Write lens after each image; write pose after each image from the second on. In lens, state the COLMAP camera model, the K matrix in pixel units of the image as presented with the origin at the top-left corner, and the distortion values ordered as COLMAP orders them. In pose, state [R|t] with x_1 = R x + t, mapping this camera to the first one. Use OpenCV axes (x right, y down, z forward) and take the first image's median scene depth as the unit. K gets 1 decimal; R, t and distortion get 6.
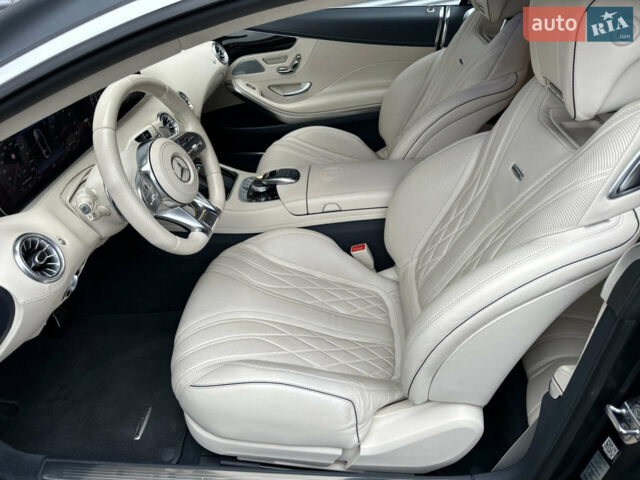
lens RADIAL K [[444.4, 0, 320.0], [0, 444.4, 240.0], [0, 0, 1]] dist [0.081423, -0.092491]
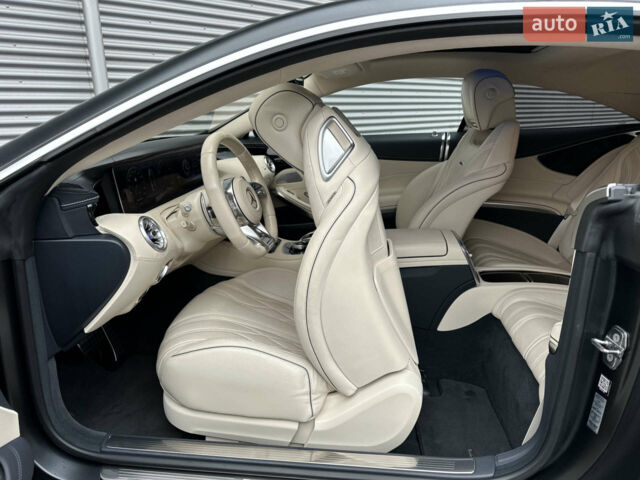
lens RADIAL K [[444.4, 0, 320.0], [0, 444.4, 240.0], [0, 0, 1]] dist [0.081423, -0.092491]
pose [[0.999090, 0.018895, -0.038240, -0.027775], [-0.030702, 0.940923, -0.337226, 0.216712], [0.029609, 0.338093, 0.940647, -0.112237]]
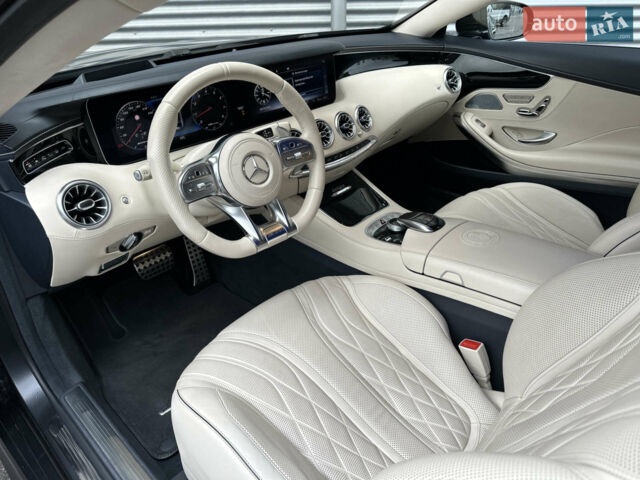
lens RADIAL K [[453.0, 0, 330.0], [0, 453.0, 235.1], [0, 0, 1]] dist [0.014625, 0.002151]
pose [[0.772149, 0.326742, -0.545001, 0.195684], [-0.374362, 0.926937, 0.025332, -0.061256], [0.513459, 0.184468, 0.838053, 0.173929]]
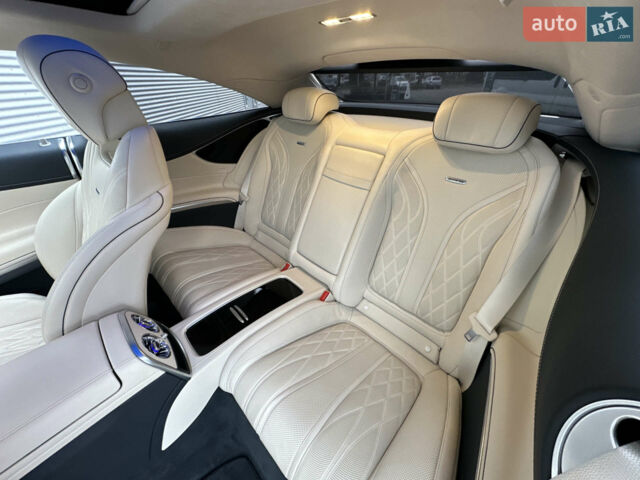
lens RADIAL K [[253.0, 0, 320.0], [0, 253.0, 240.0], [0, 0, 1]] dist [-0.002230, -0.000040]
pose [[0.675387, -0.395592, 0.622382, 0.231483], [0.438842, 0.893850, 0.091924, -0.142525], [-0.592680, 0.211043, 0.777297, 0.323846]]
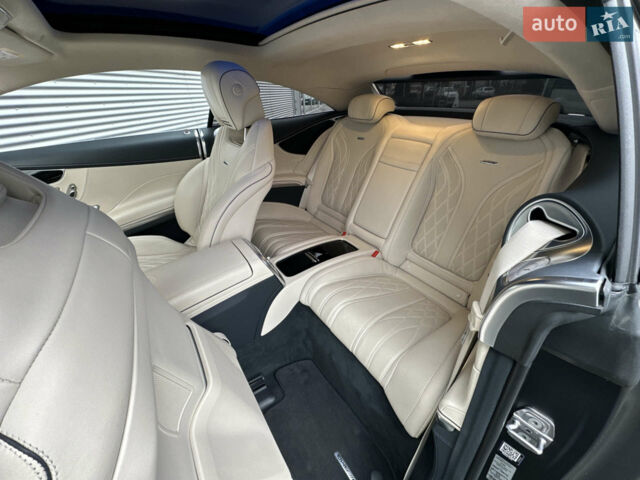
lens RADIAL K [[253.0, 0, 320.0], [0, 253.0, 240.0], [0, 0, 1]] dist [-0.002230, -0.000040]
pose [[0.778705, -0.323643, 0.537469, 0.050695], [0.379896, 0.925006, 0.006595, -0.077776], [-0.499297, 0.199047, 0.843257, 0.250172]]
